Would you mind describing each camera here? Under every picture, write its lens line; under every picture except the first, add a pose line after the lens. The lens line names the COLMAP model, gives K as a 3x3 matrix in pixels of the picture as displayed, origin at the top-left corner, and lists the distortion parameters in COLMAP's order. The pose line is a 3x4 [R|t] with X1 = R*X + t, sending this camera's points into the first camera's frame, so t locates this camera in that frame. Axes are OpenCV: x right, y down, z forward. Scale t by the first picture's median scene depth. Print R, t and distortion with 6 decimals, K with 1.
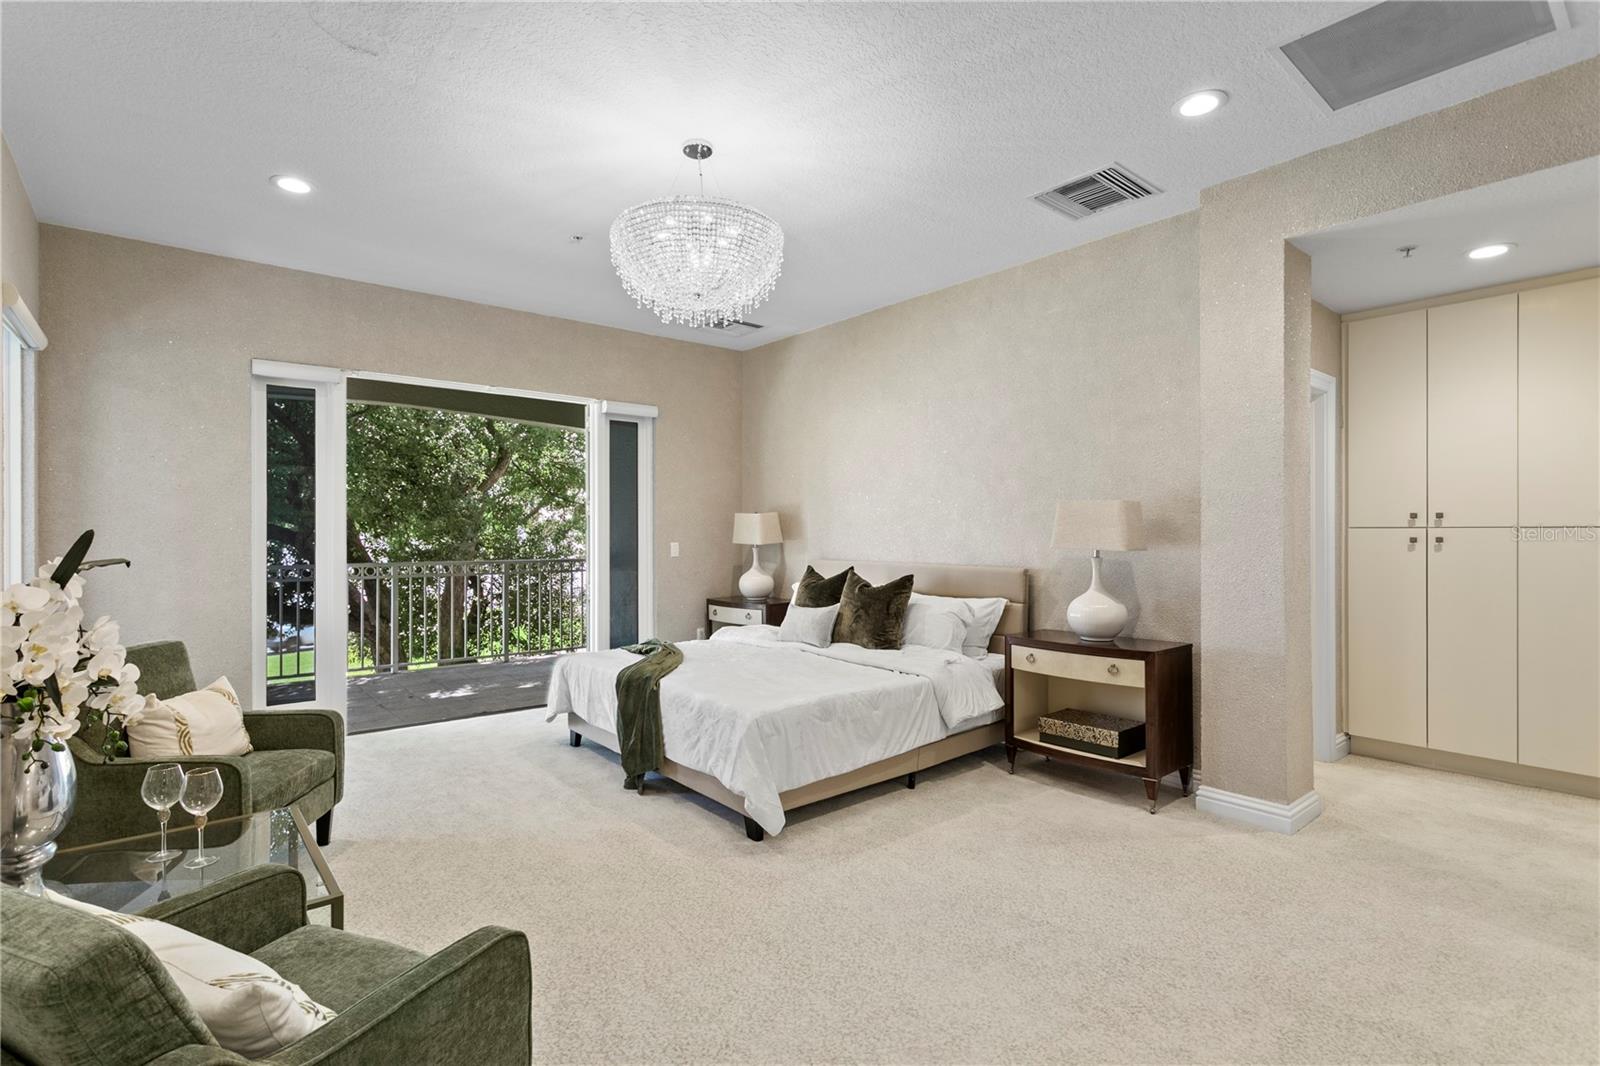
lens RADIAL K [[760.1, 0, 800.0], [0, 760.1, 533.0], [0, 0, 1]] dist [-0.026244, 0.000170]
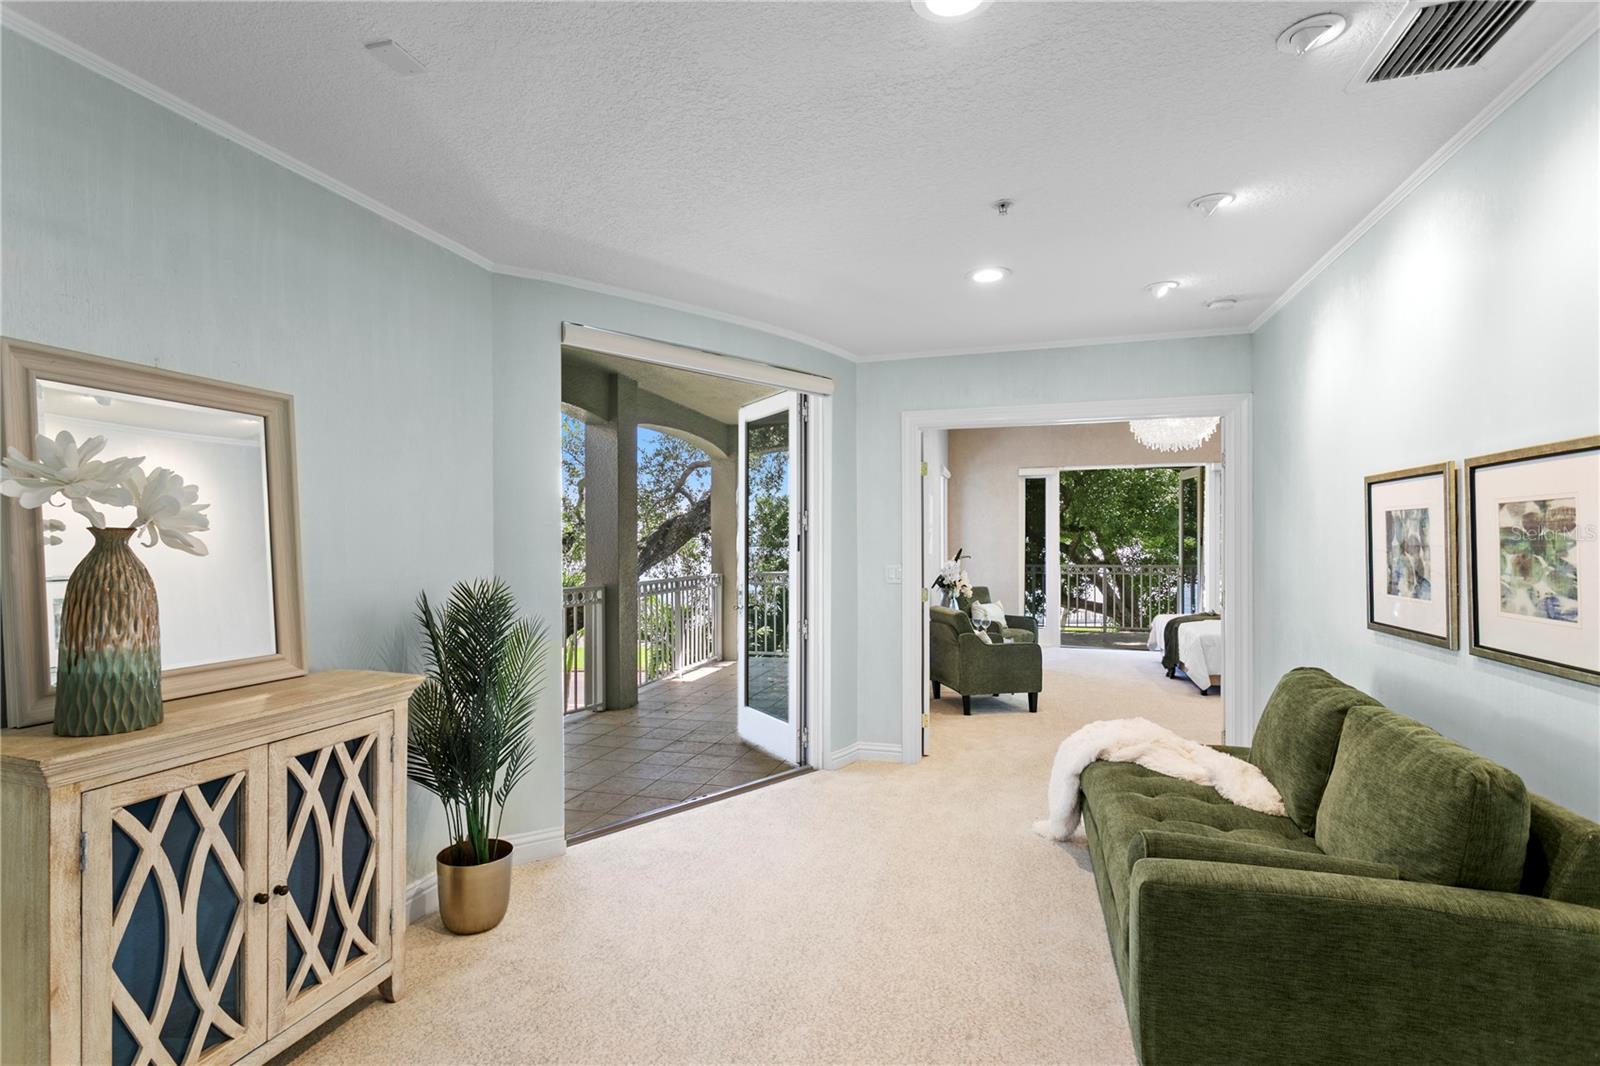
lens RADIAL K [[760.1, 0, 800.0], [0, 760.1, 533.0], [0, 0, 1]] dist [-0.026244, 0.000170]
pose [[0.555986, -0.003976, -0.831182, 0.946211], [-0.001700, 0.999981, -0.005921, -0.030185], [0.831190, 0.004705, 0.555968, -0.965582]]
